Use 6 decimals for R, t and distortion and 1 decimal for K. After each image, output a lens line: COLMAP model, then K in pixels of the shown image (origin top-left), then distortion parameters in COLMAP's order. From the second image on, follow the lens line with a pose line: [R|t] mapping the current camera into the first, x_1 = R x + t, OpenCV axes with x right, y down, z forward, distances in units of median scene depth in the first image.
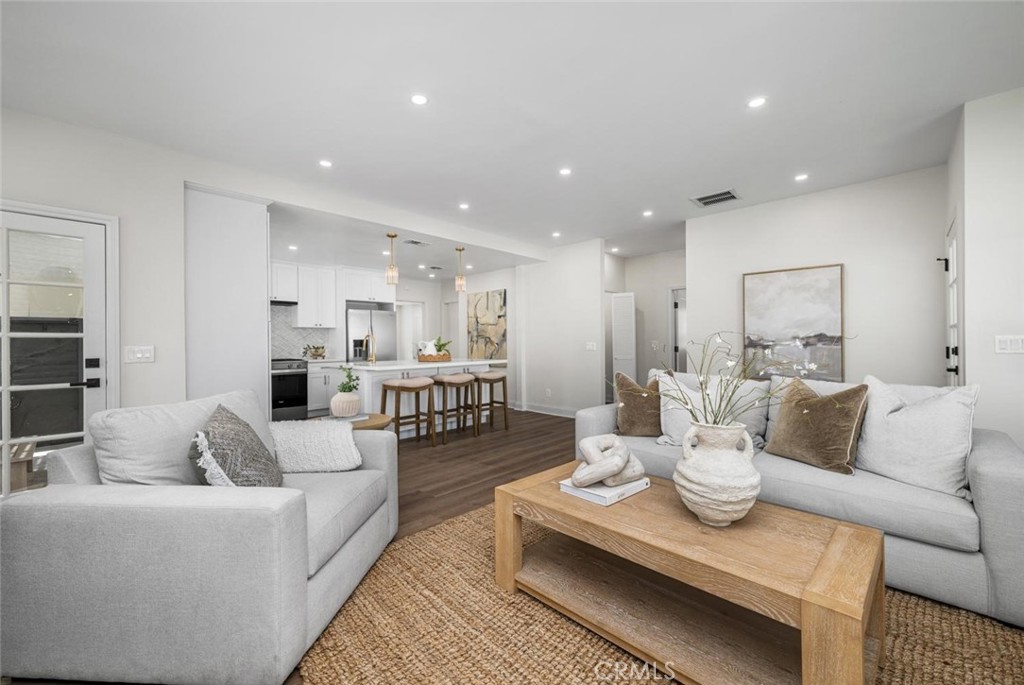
lens RADIAL K [[415.3, 0, 511.7], [0, 415.3, 341.4], [0, 0, 1]] dist [0.001494, 0.000075]
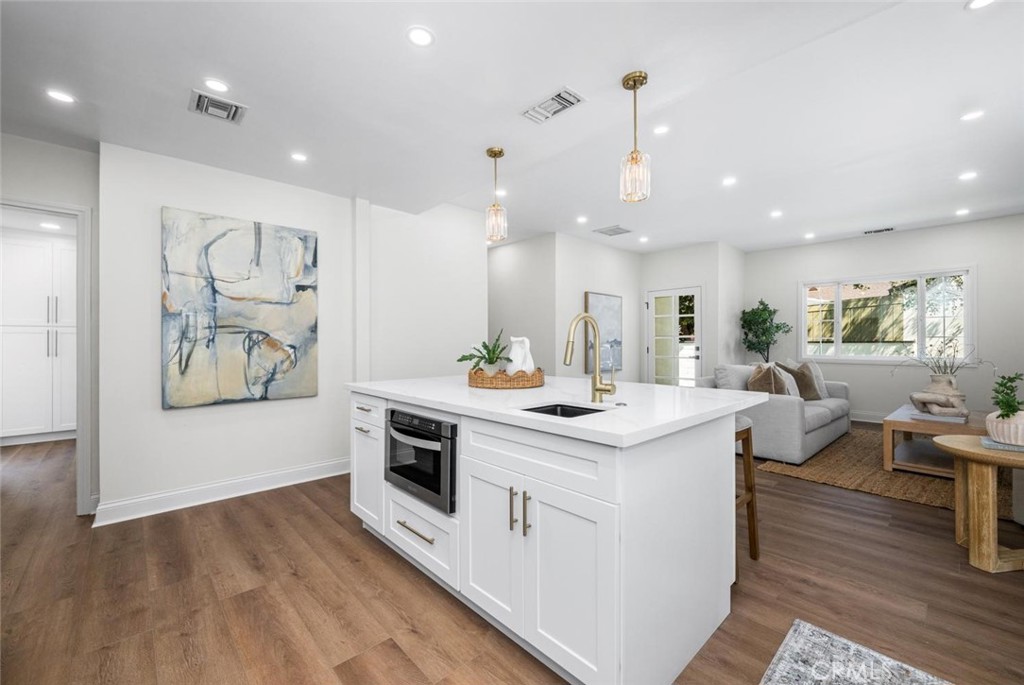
lens RADIAL K [[415.3, 0, 509.0], [0, 415.3, 341.7], [0, 0, 1]] dist [0.001494, 0.000075]
pose [[0.060796, 0.010809, 0.998092, -0.626953], [-0.002223, 0.999940, -0.010694, 0.006105], [-0.998148, -0.001569, 0.060816, 0.978319]]
